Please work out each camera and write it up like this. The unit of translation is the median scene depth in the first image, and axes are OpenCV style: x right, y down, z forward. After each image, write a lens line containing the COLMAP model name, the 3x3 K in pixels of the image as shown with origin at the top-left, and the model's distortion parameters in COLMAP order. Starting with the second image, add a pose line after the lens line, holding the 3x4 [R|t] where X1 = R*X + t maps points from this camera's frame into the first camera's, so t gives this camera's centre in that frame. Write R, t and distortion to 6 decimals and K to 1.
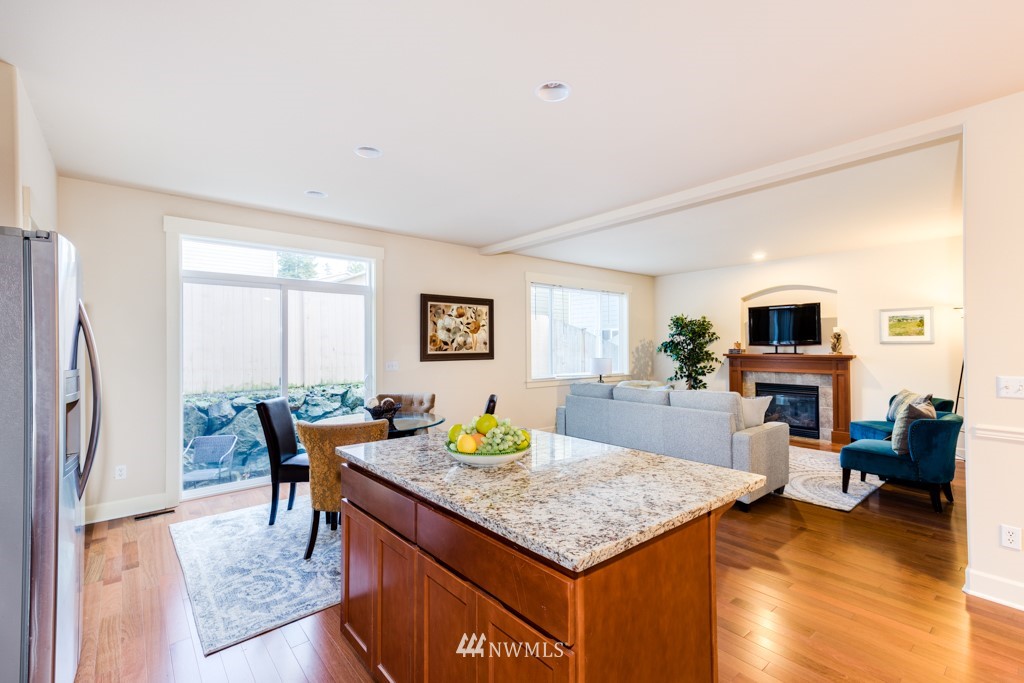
lens RADIAL K [[459.6, 0, 489.1], [0, 459.6, 337.6], [0, 0, 1]] dist [0.010947, -0.000884]
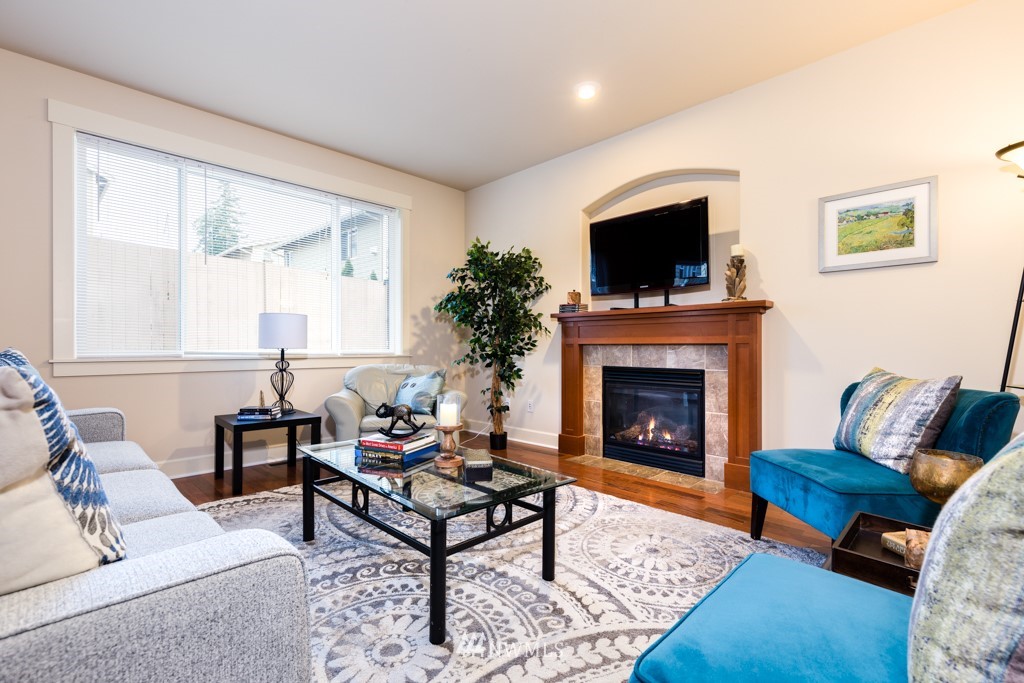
lens RADIAL K [[459.6, 0, 512.3], [0, 459.6, 345.8], [0, 0, 1]] dist [0.010947, -0.000884]
pose [[0.992078, 0.001245, 0.125621, 0.448623], [-0.003150, 0.999883, 0.014966, 0.072823], [-0.125587, -0.015243, 0.991965, 0.539881]]
